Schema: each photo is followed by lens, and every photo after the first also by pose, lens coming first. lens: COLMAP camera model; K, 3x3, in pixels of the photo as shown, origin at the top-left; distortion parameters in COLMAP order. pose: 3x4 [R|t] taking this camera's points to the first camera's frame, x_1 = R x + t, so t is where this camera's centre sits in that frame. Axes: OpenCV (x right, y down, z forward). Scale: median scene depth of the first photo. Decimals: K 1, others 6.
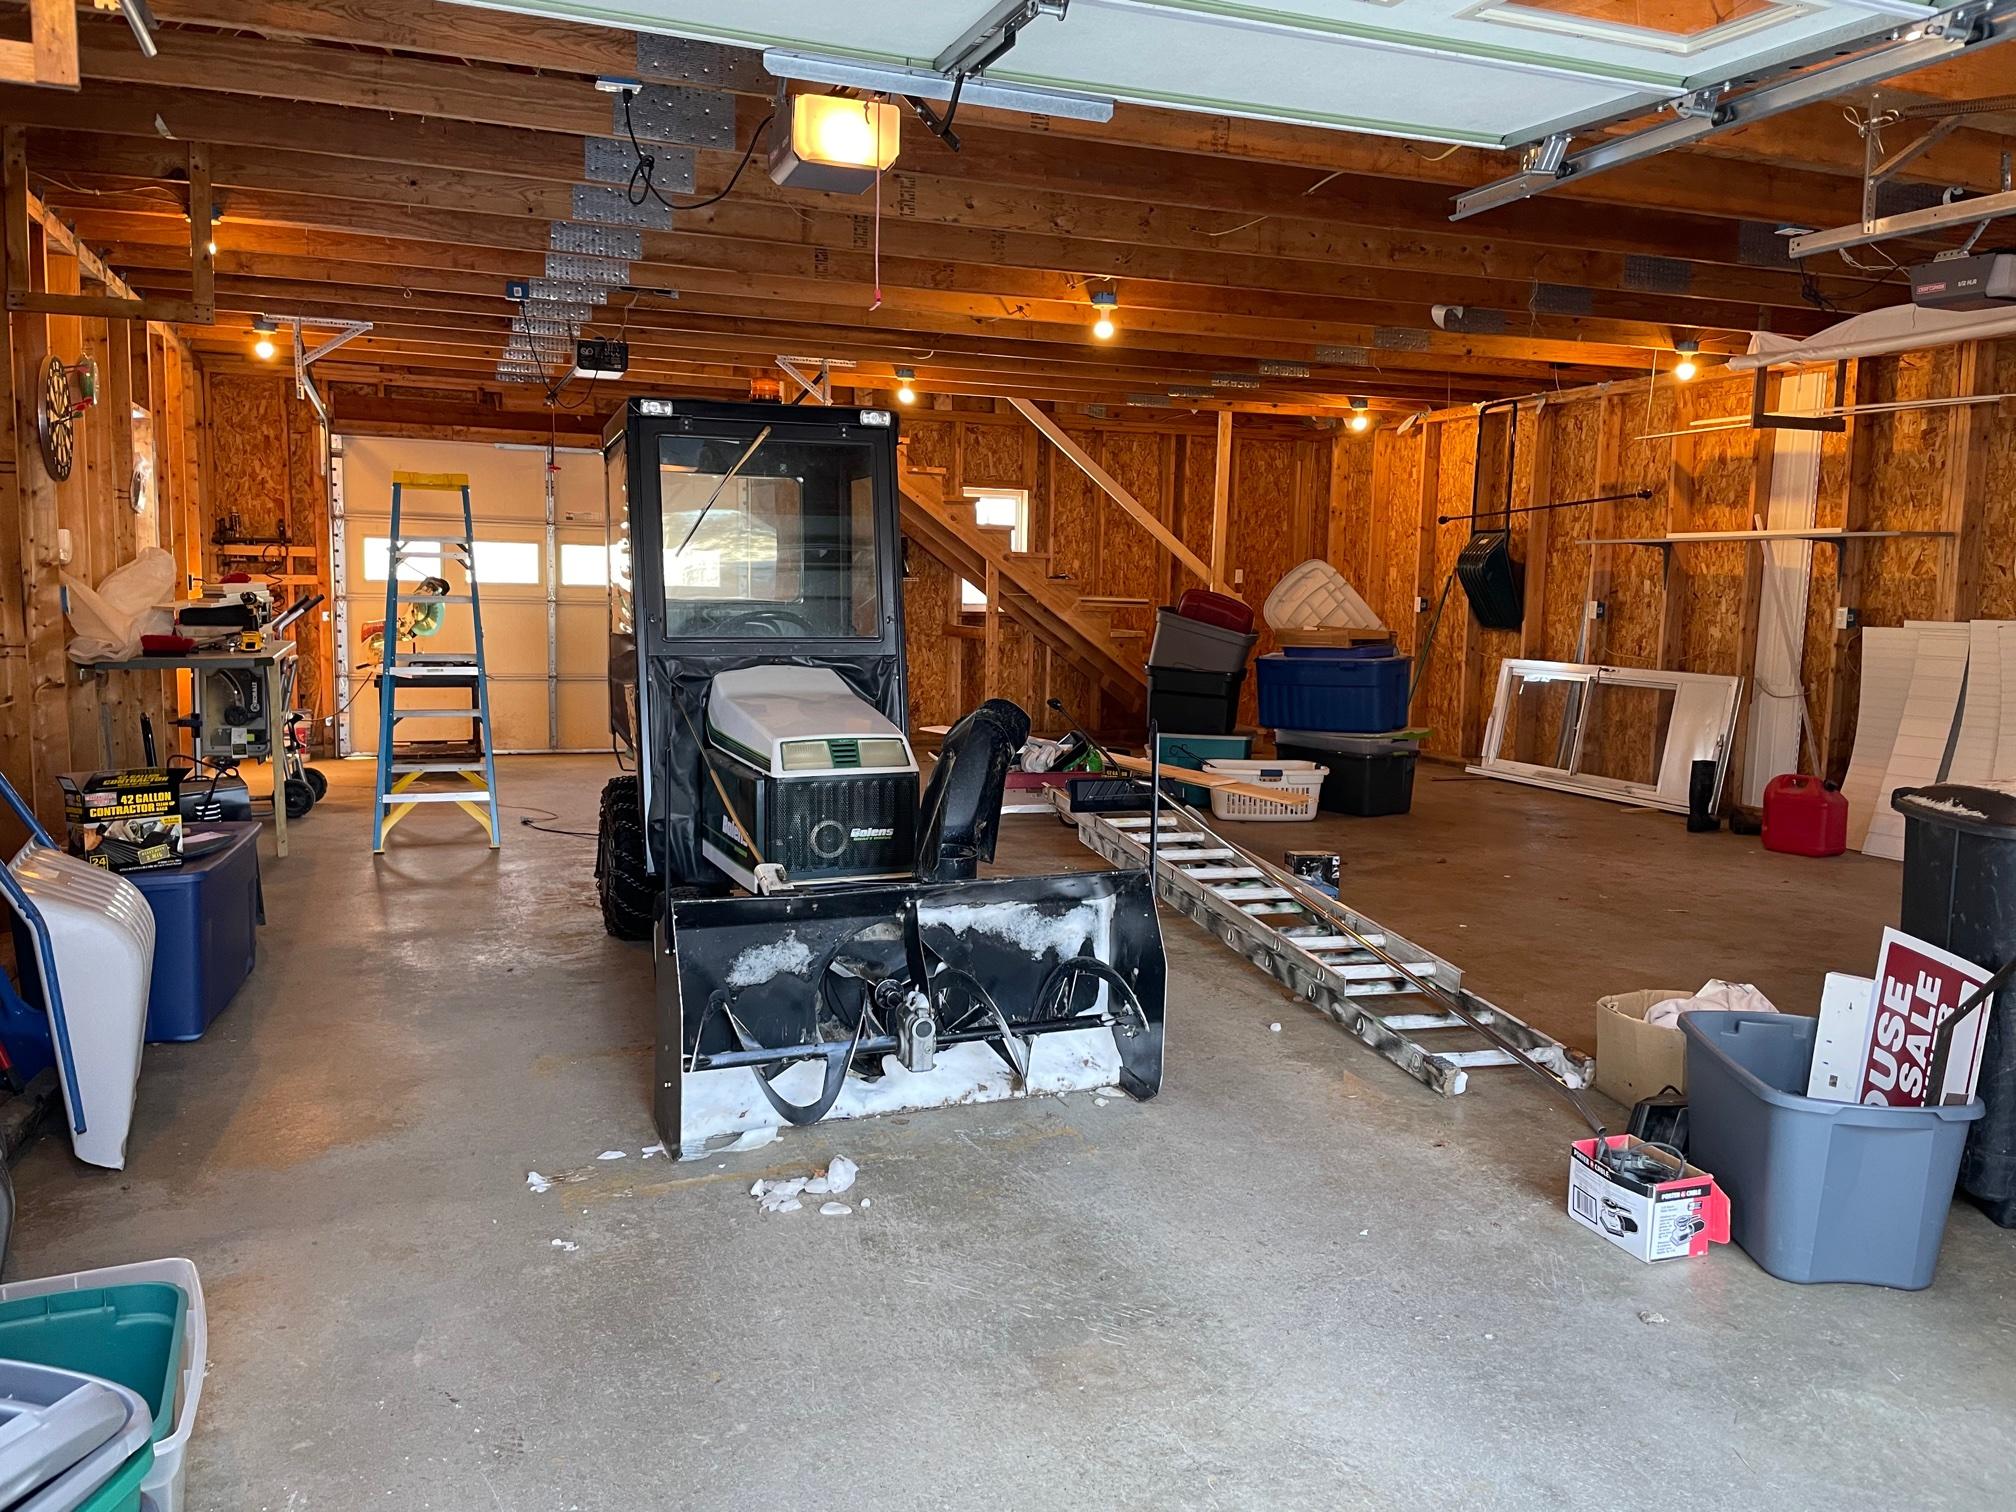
lens RADIAL K [[1540.8, 0, 1015.1], [0, 1540.8, 761.1], [0, 0, 1]] dist [0.048867, -0.004716]
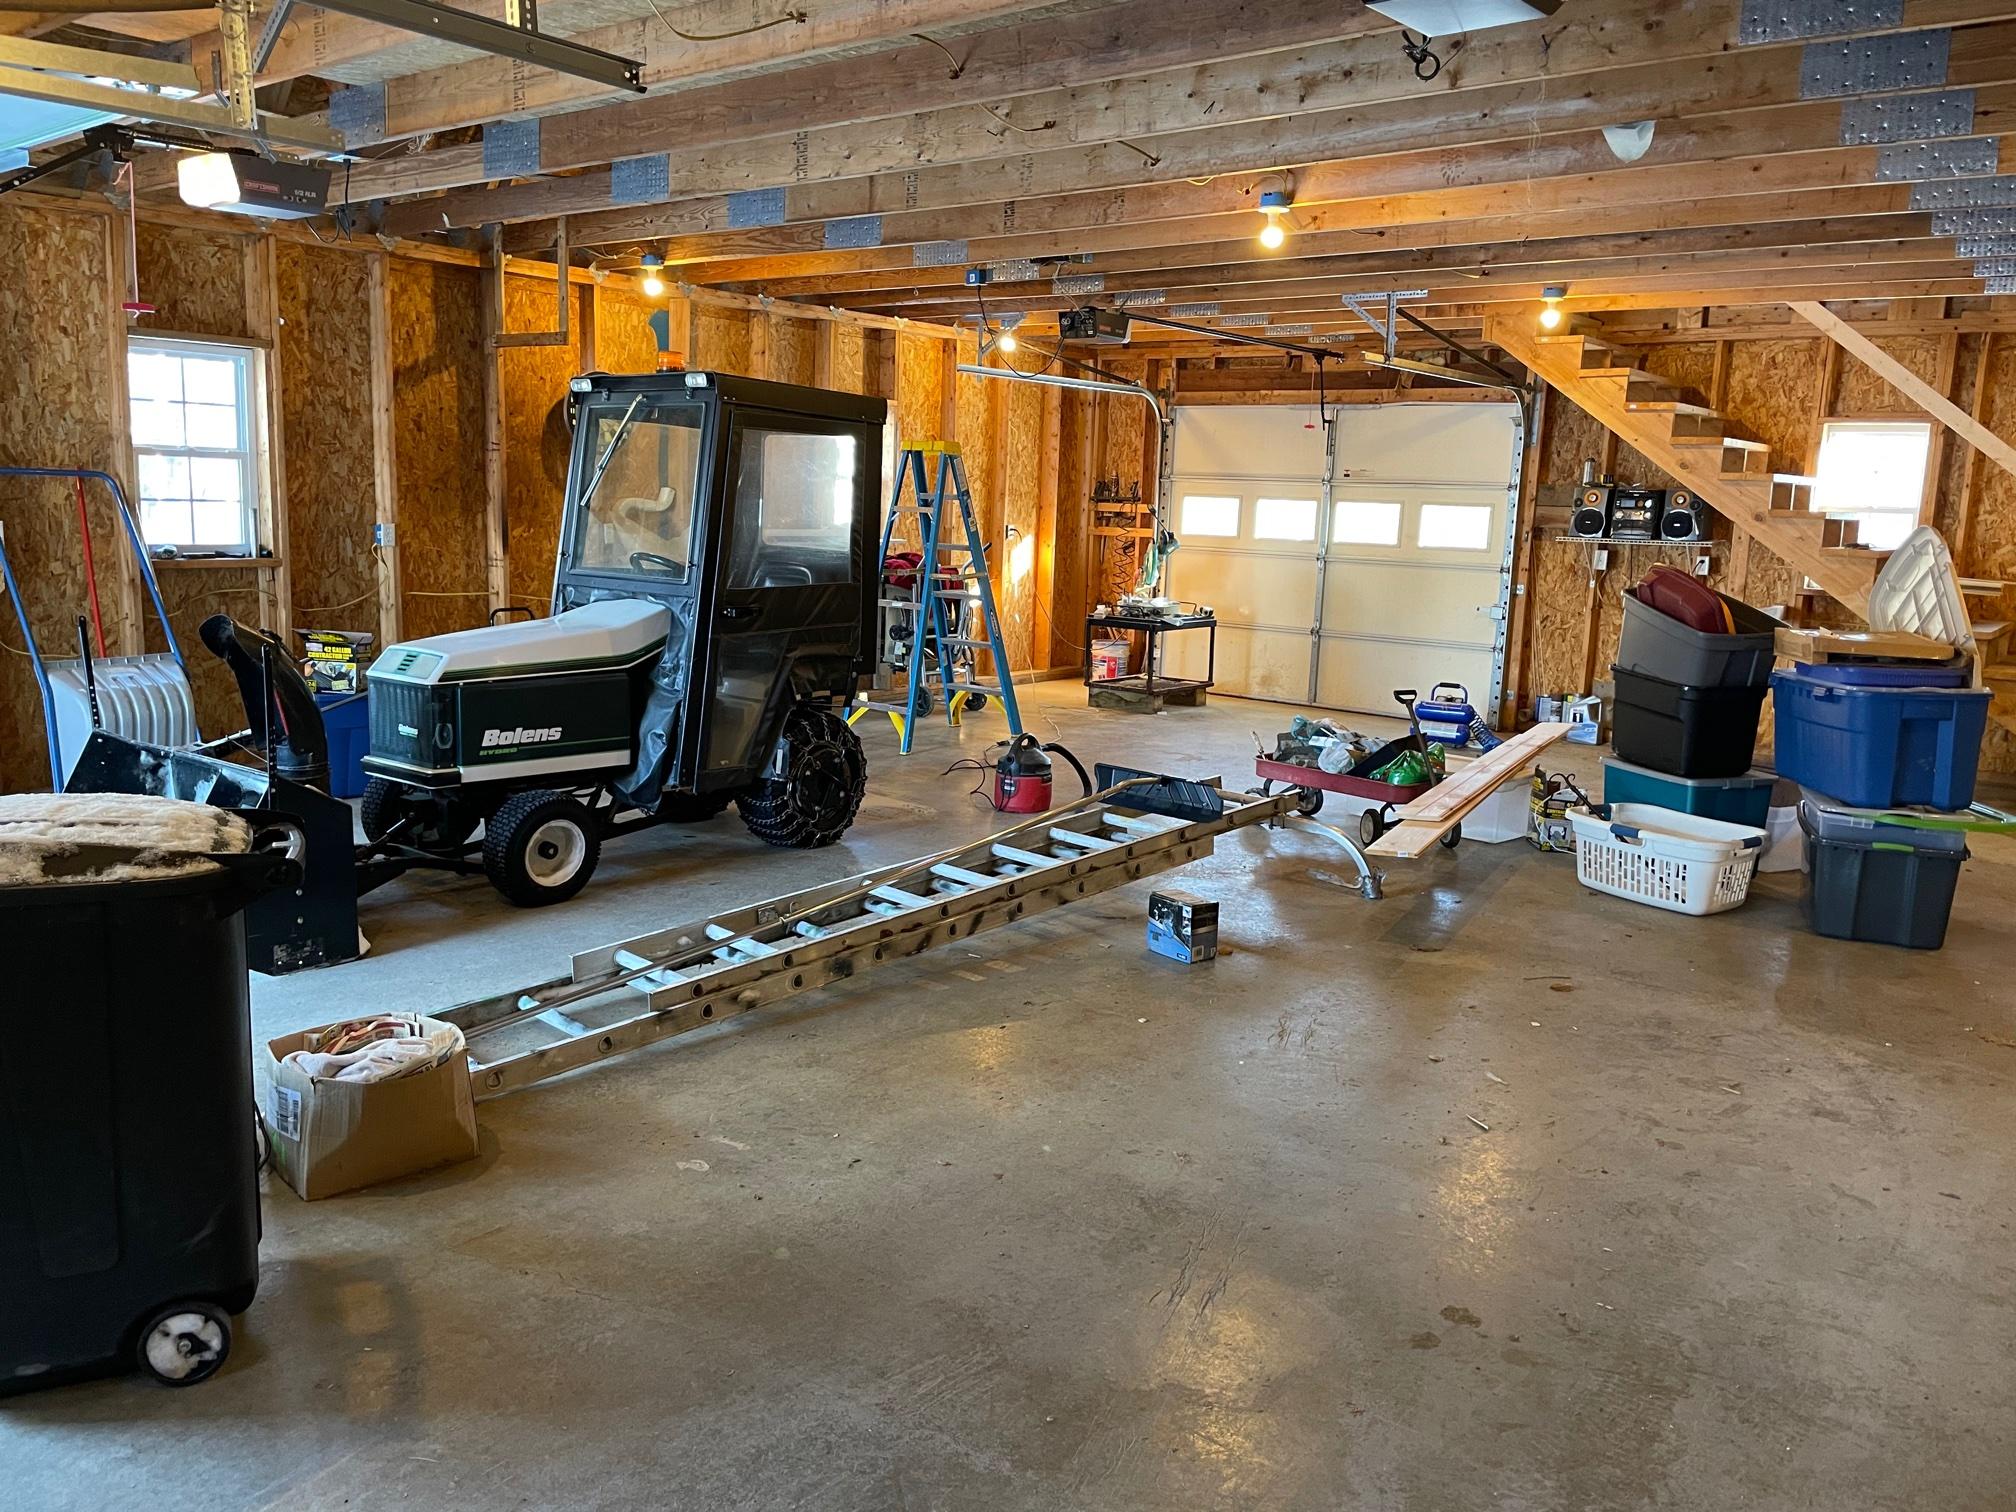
lens RADIAL K [[1540.8, 0, 1015.0], [0, 1540.8, 747.6], [0, 0, 1]] dist [0.048867, -0.004716]
pose [[0.502264, 0.140918, -0.853155, 0.508113], [-0.128046, 0.987875, 0.087788, -0.046247], [0.855182, 0.065150, 0.514218, 0.332067]]
